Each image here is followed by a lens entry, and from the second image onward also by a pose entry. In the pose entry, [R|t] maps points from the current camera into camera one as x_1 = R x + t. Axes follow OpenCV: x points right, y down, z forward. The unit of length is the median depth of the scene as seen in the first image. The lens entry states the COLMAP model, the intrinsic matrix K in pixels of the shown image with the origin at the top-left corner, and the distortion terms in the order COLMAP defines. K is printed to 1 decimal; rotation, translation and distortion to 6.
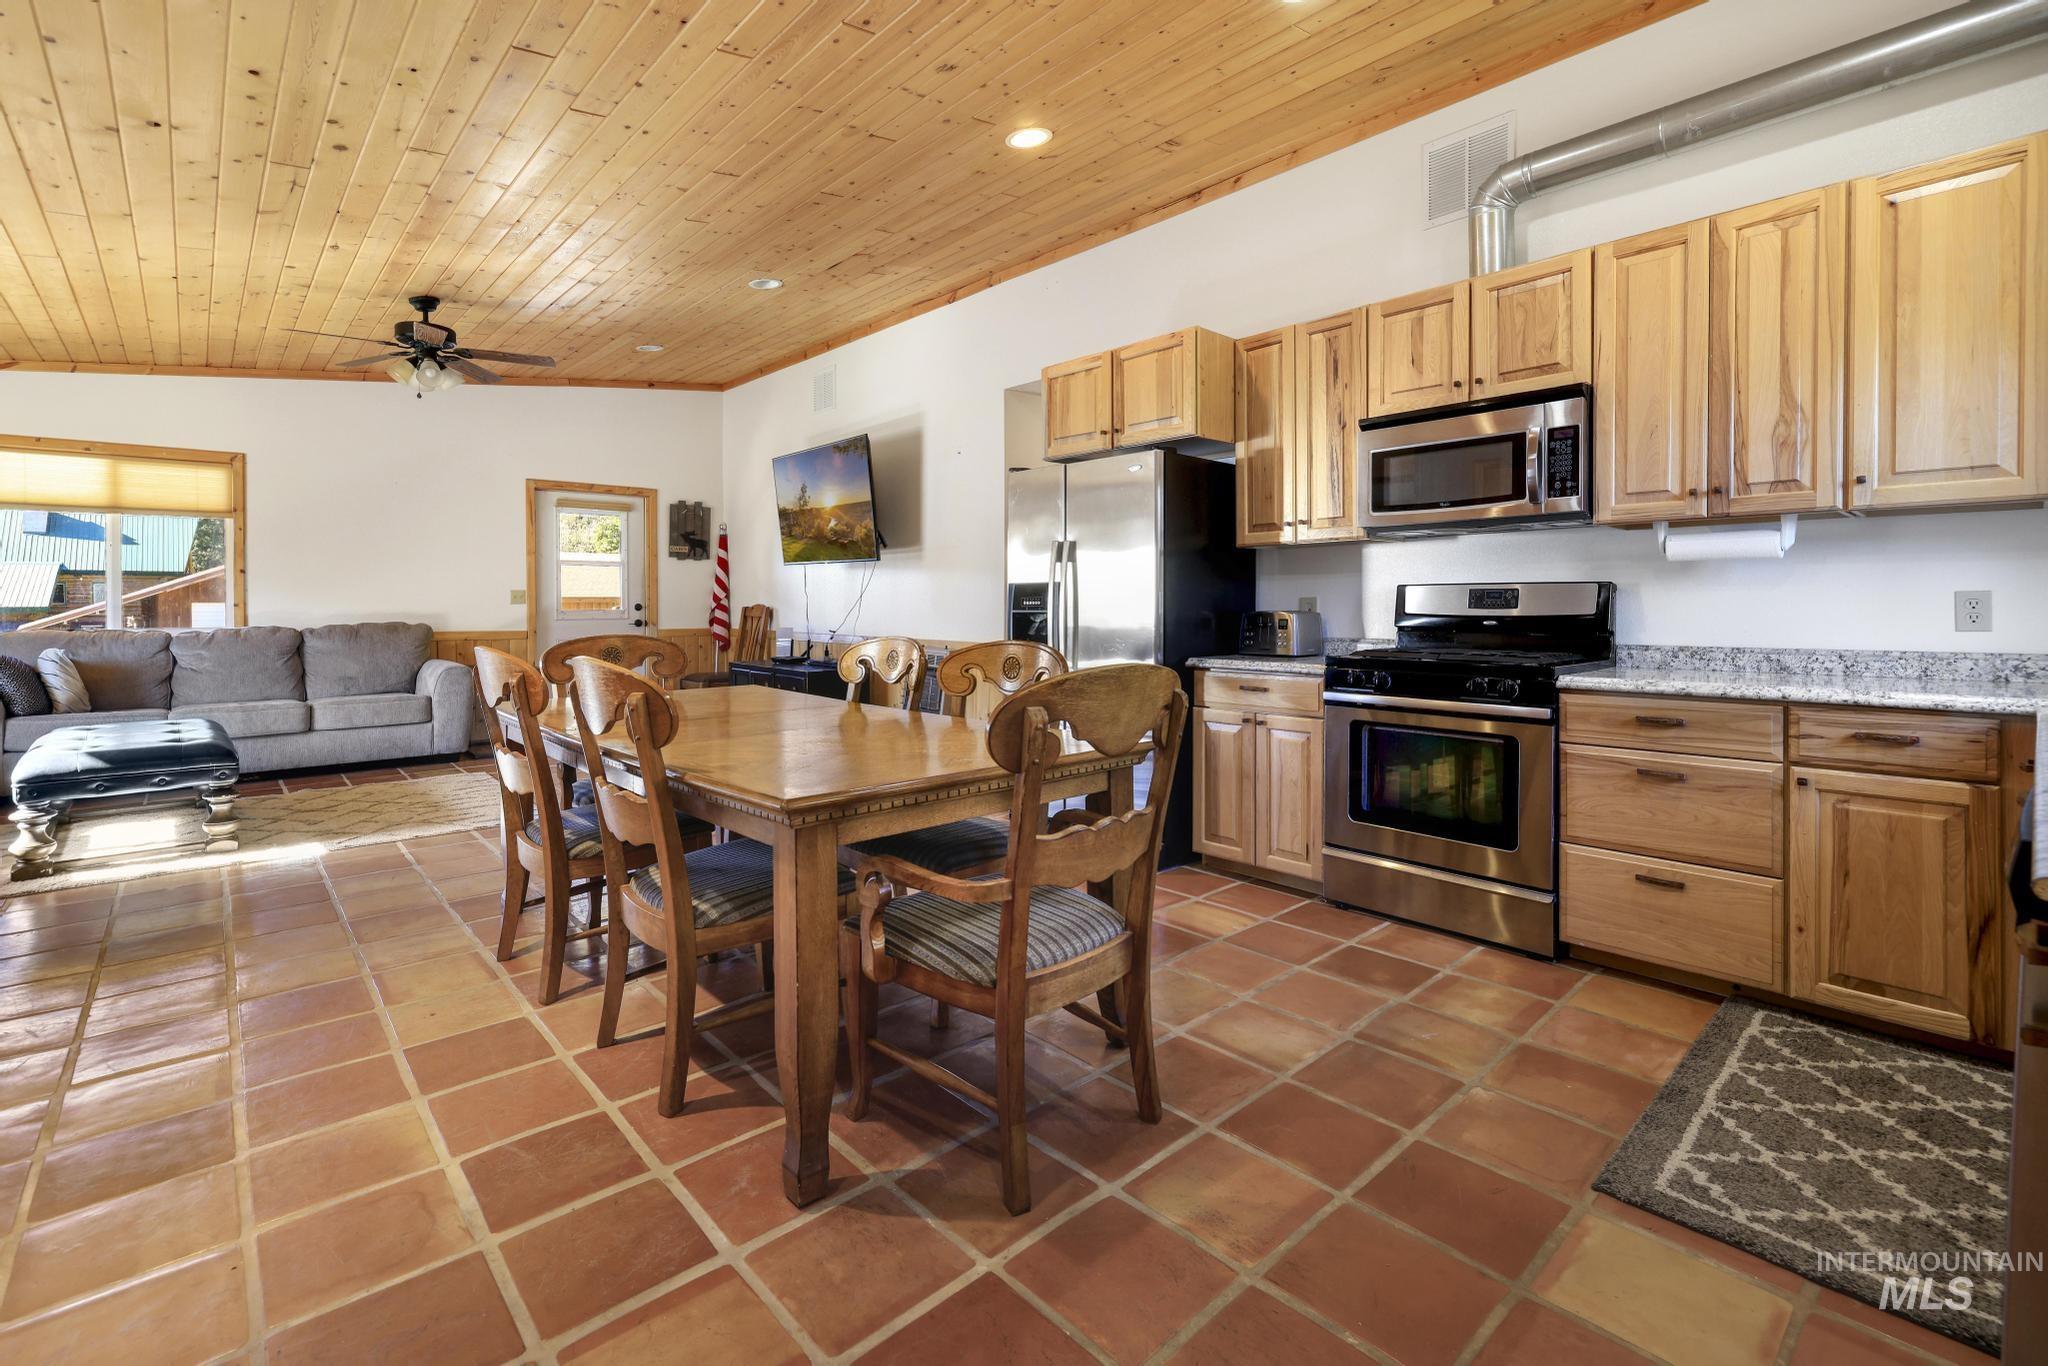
lens RADIAL K [[902.3, 0, 980.4], [0, 902.3, 615.6], [0, 0, 1]] dist [-0.000265, 0.001222]
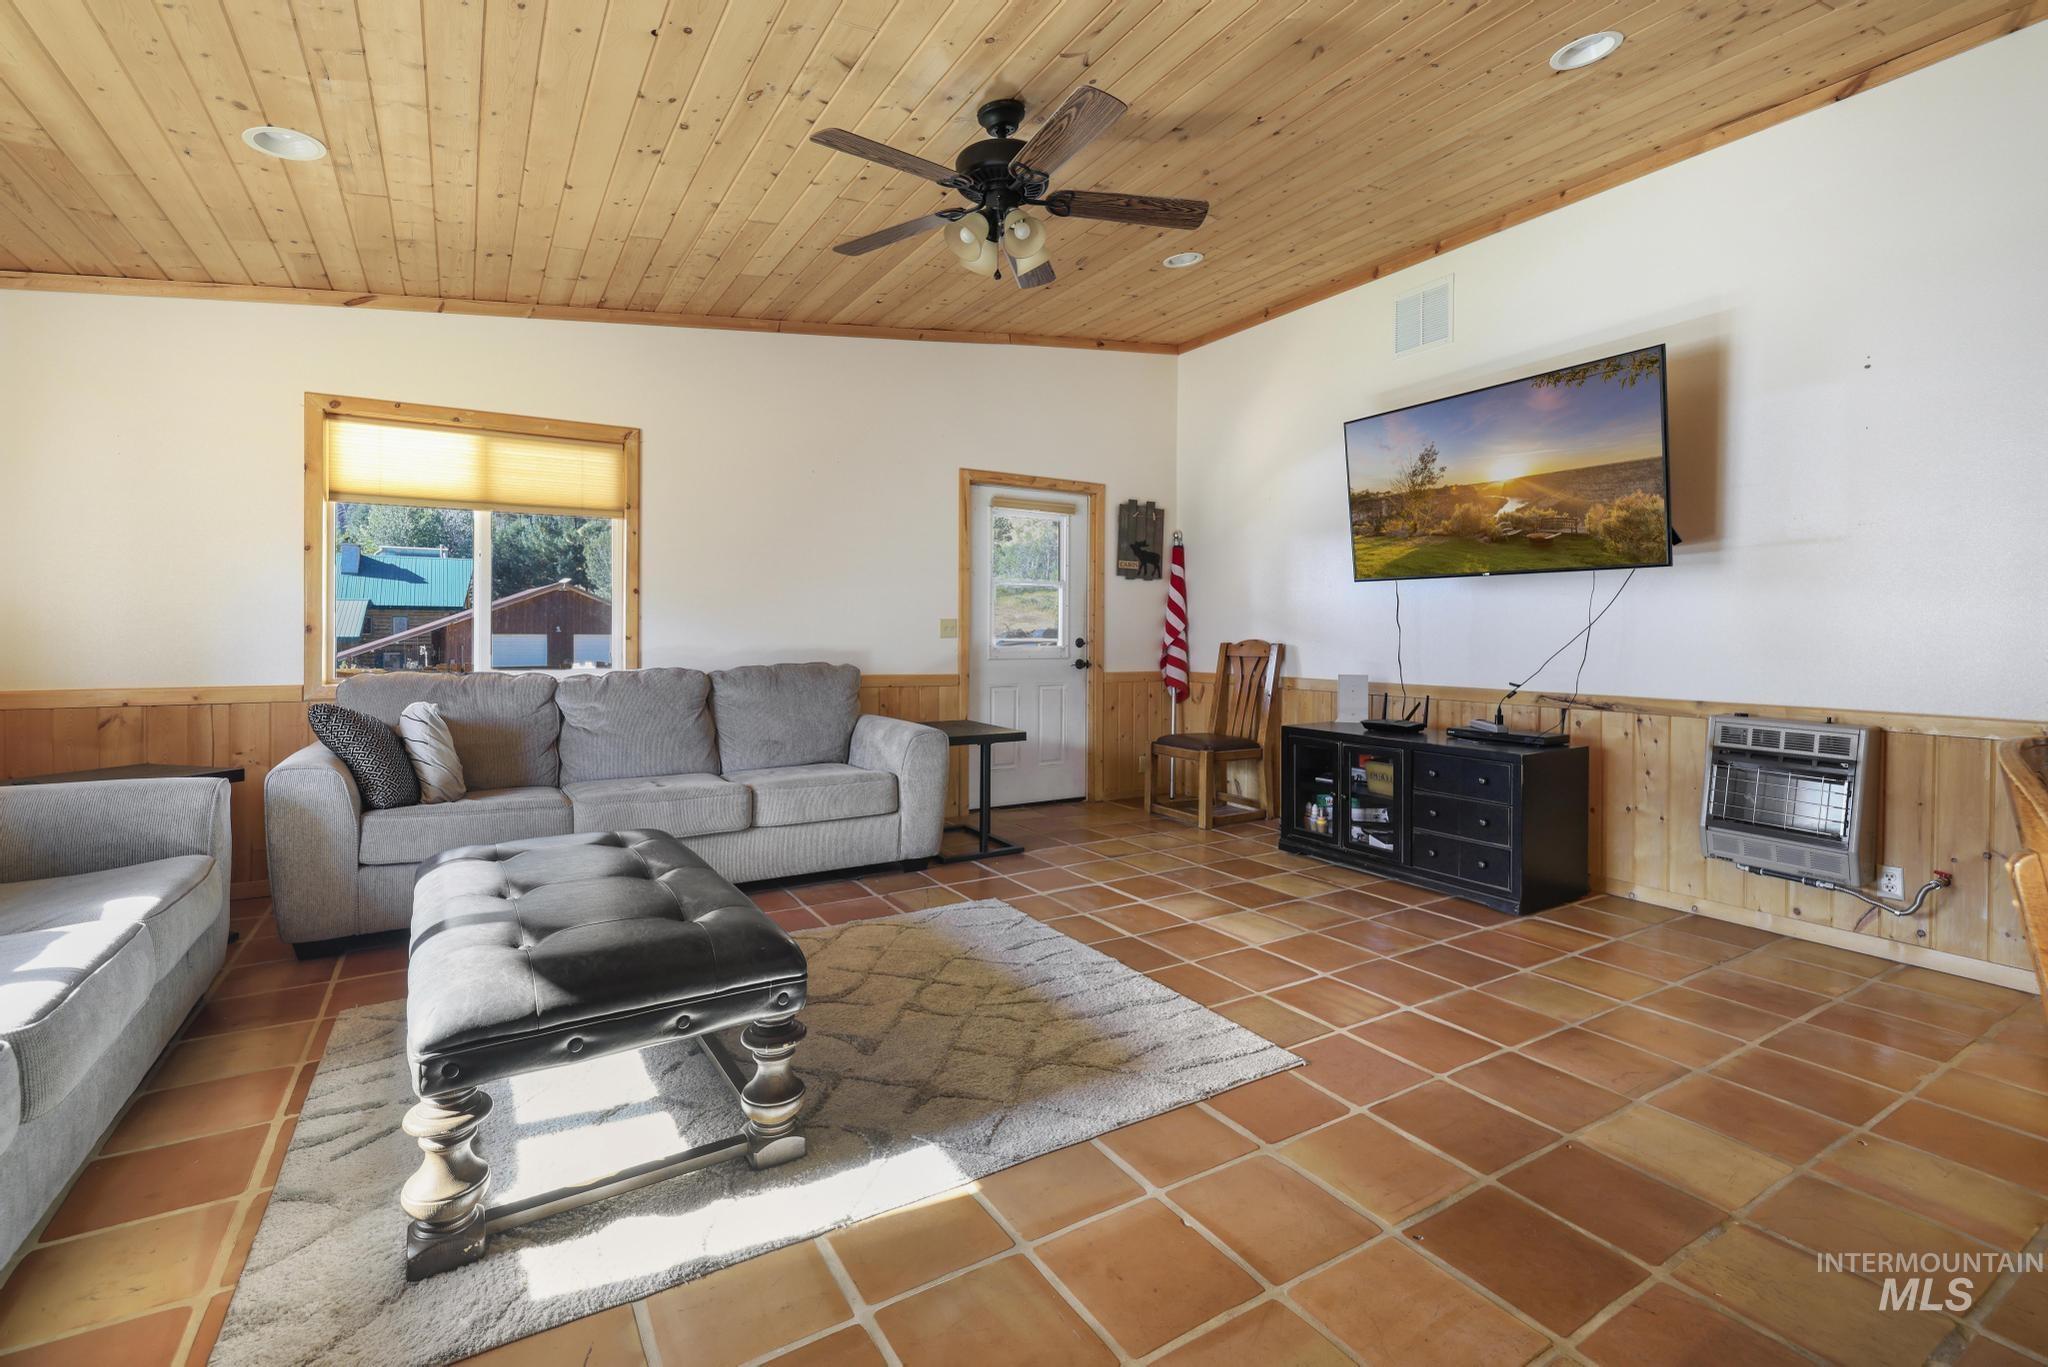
lens RADIAL K [[892.4, 0, 1032.3], [0, 892.4, 641.1], [0, 0, 1]] dist [0.002535, 0.000521]
pose [[0.987911, 0.004342, -0.154962, -0.390691], [-0.005753, 0.999946, -0.008661, -0.004718], [0.154916, 0.009448, 0.987882, 0.340471]]
